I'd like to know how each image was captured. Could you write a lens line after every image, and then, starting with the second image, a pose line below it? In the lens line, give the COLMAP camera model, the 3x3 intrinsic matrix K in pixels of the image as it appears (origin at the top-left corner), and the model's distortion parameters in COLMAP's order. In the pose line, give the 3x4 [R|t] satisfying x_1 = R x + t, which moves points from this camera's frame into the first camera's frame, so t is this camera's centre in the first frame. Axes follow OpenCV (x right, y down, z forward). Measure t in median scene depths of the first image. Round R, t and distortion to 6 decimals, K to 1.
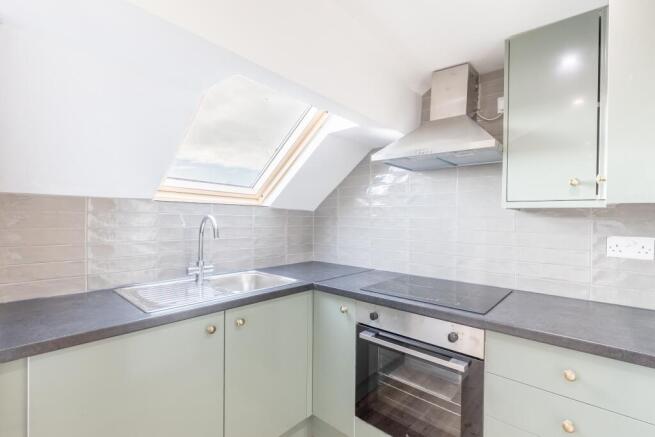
lens RADIAL K [[299.3, 0, 323.1], [0, 299.3, 218.6], [0, 0, 1]] dist [-0.002871, -0.002487]
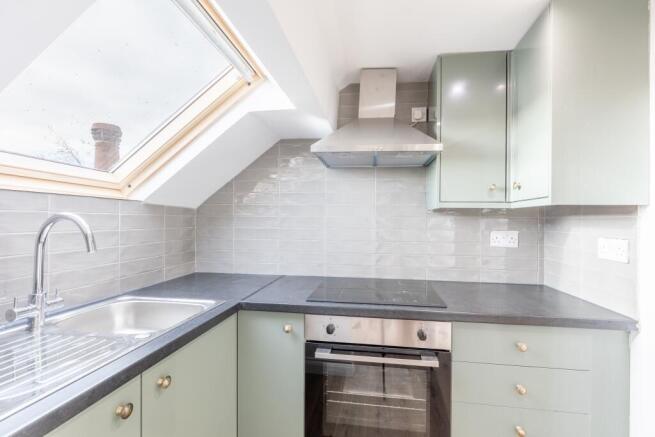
lens RADIAL K [[299.3, 0, 330.9], [0, 299.3, 220.7], [0, 0, 1]] dist [-0.002871, -0.002487]
pose [[0.835944, -0.007258, 0.548767, -0.260788], [0.003766, 0.999965, 0.007489, 0.002044], [-0.548802, -0.004194, 0.835942, 0.231082]]
